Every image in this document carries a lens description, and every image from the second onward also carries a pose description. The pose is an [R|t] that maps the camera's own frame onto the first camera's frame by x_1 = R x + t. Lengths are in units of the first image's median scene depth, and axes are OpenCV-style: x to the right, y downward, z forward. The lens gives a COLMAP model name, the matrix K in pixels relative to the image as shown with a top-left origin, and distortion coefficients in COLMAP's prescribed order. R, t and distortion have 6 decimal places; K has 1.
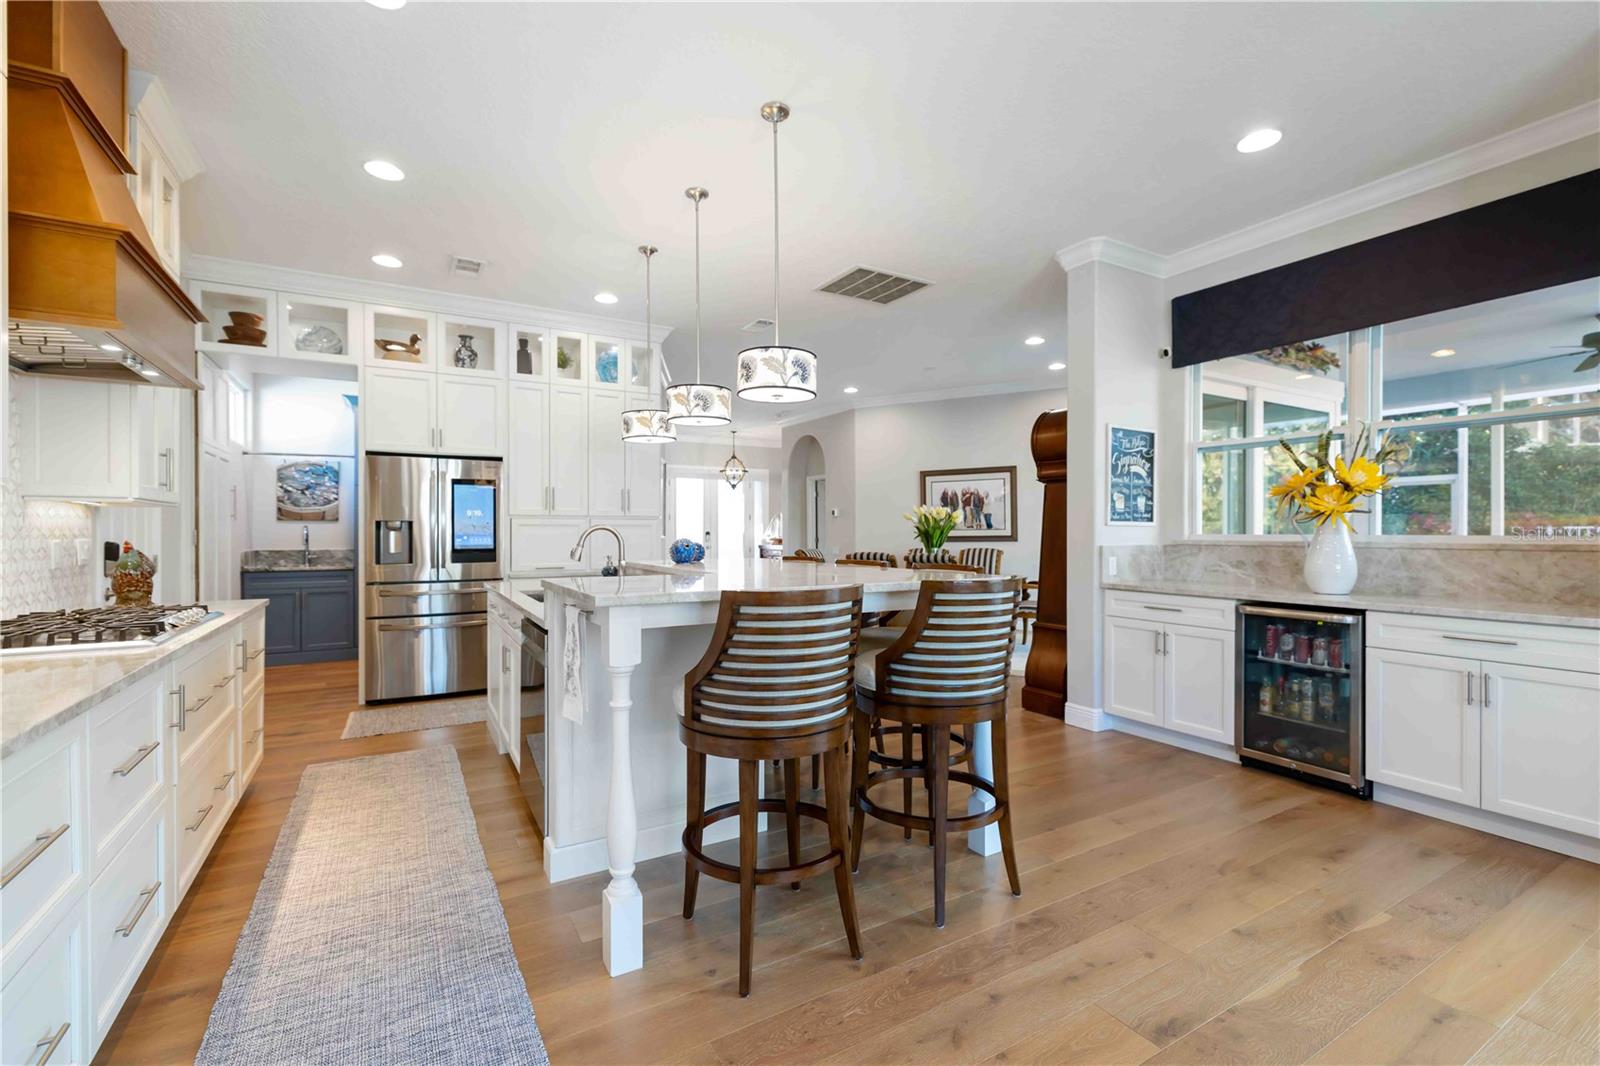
lens RADIAL K [[694.4, 0, 801.5], [0, 694.4, 533.0], [0, 0, 1]] dist [-0.000823, 0.002387]
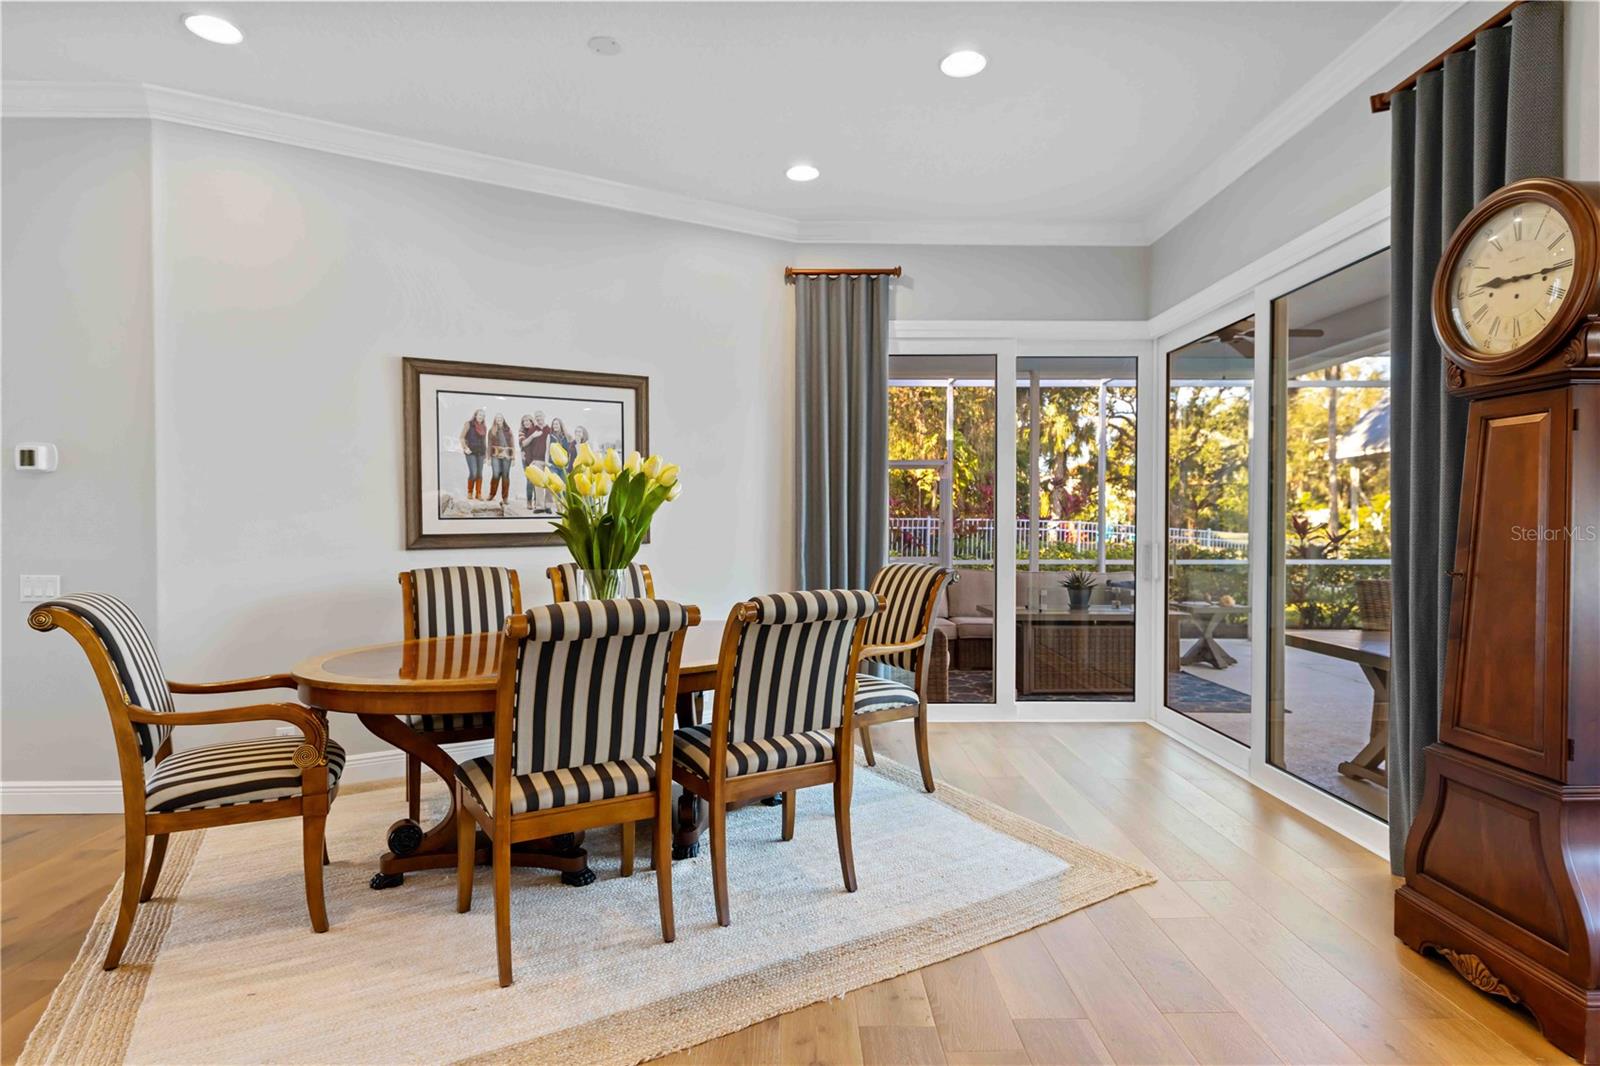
lens RADIAL K [[836.0, 0, 798.2], [0, 836.0, 533.8], [0, 0, 1]] dist [0.001463, -0.000669]
pose [[0.495557, -0.012613, 0.868484, -0.222489], [0.002878, 0.999913, 0.012879, -0.001977], [-0.868571, -0.003883, 0.495550, 1.219848]]
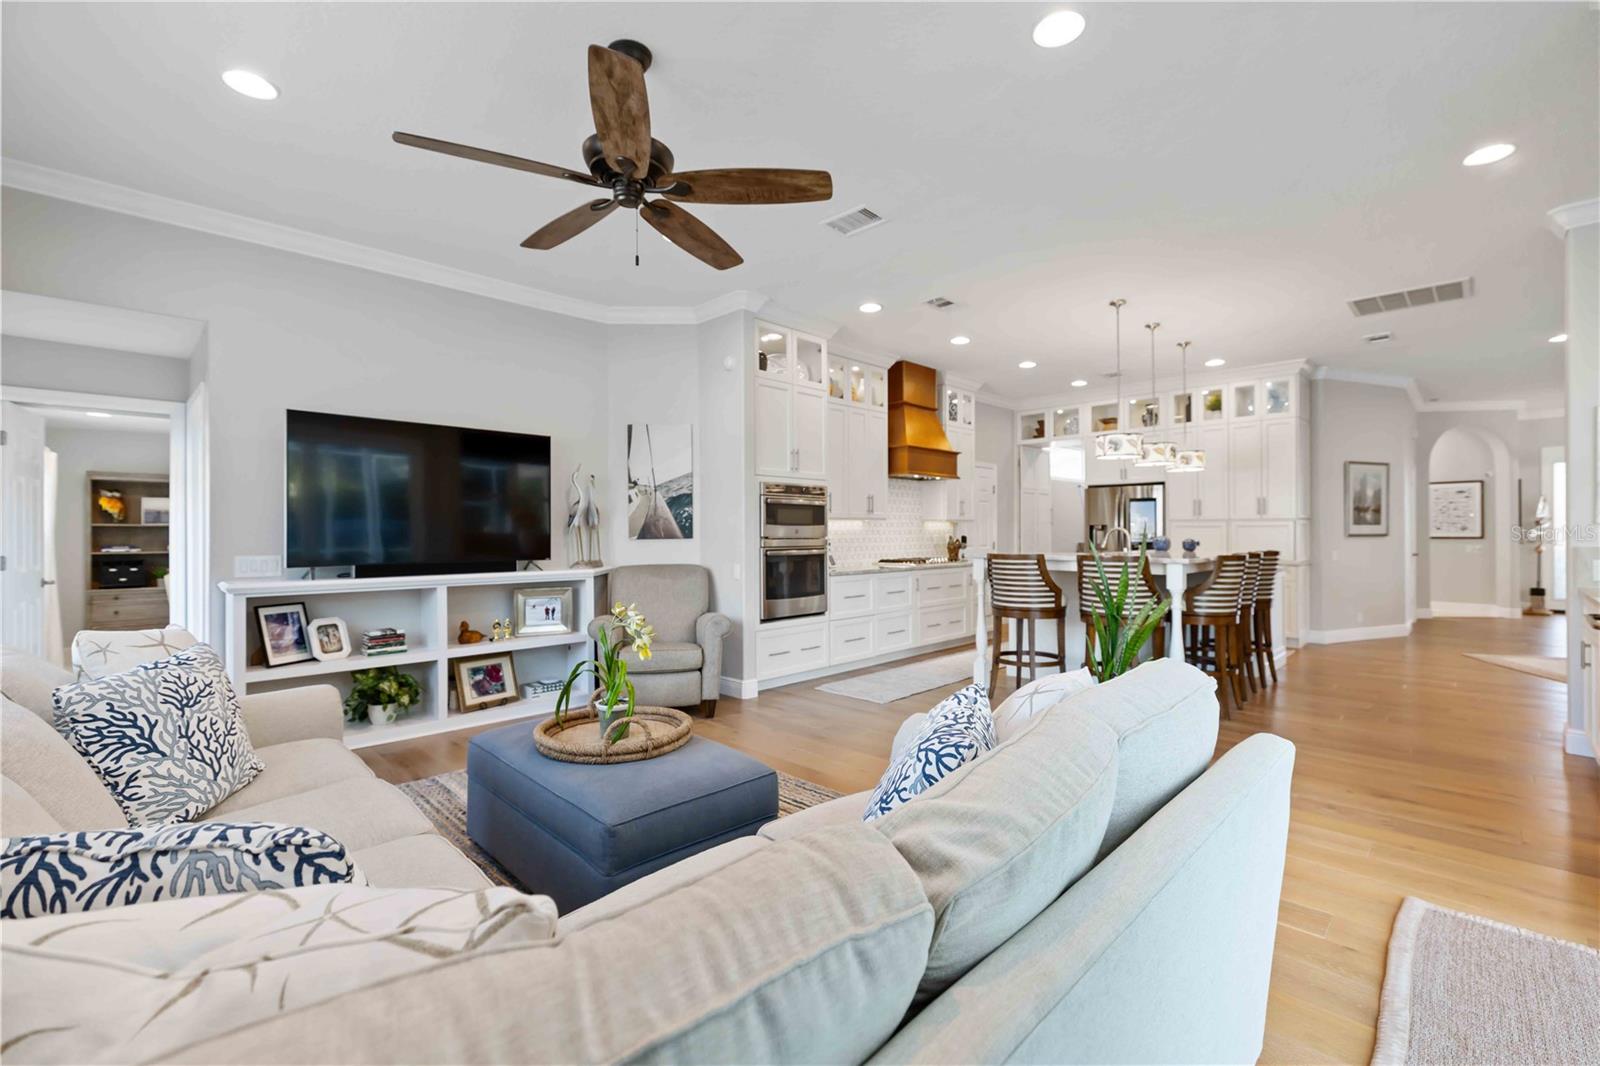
lens RADIAL K [[694.4, 0, 794.0], [0, 694.4, 531.1], [0, 0, 1]] dist [-0.000823, 0.002387]
pose [[0.254472, -0.000788, -0.967080, 1.001376], [0.000372, 1.000000, -0.000717, -0.001885], [0.967080, -0.000178, 0.254472, -0.193568]]
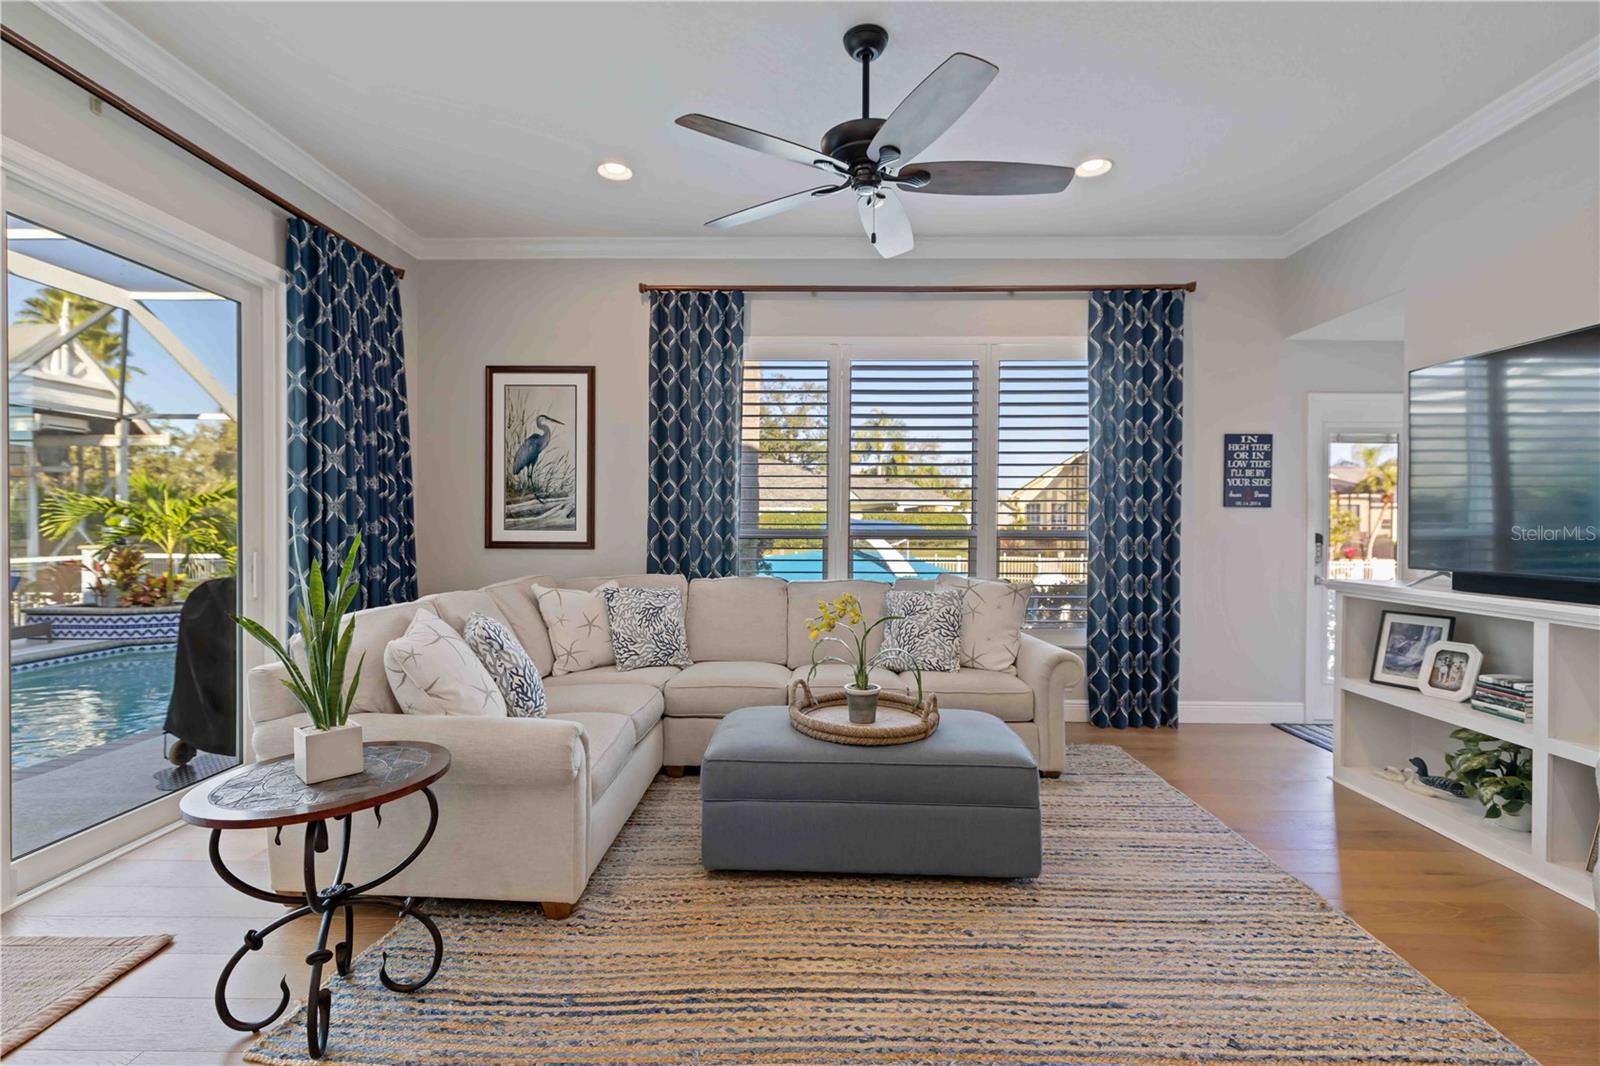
lens RADIAL K [[727.9, 0, 796.7], [0, 727.9, 532.5], [0, 0, 1]] dist [0.003415, 0.000198]
pose [[-0.851088, -0.008437, 0.524956, 0.135132], [-0.002031, 0.999916, 0.012777, -0.001368], [-0.525020, 0.009809, -0.851034, 0.367931]]
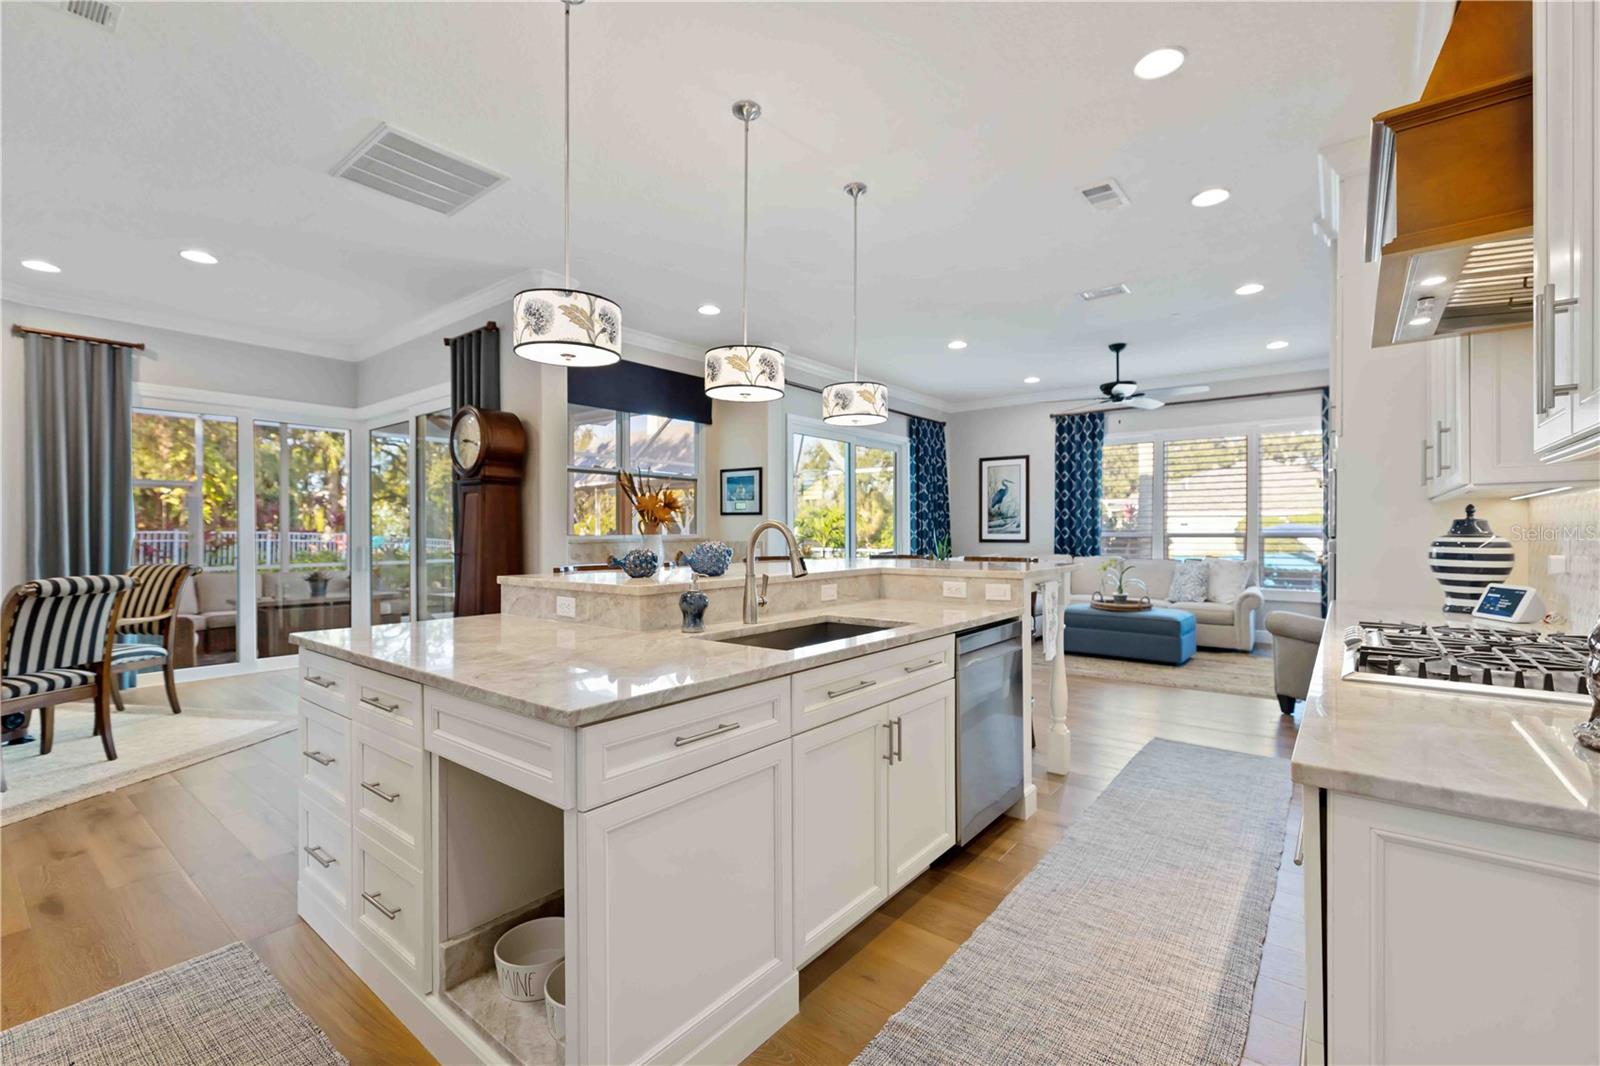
lens RADIAL K [[694.4, 0, 802.8], [0, 694.4, 536.3], [0, 0, 1]] dist [-0.000823, 0.002387]
pose [[-0.360874, -0.003898, 0.932607, -0.761747], [0.006510, 0.999956, 0.006699, -0.001161], [-0.932592, 0.008488, -0.360833, 1.010996]]
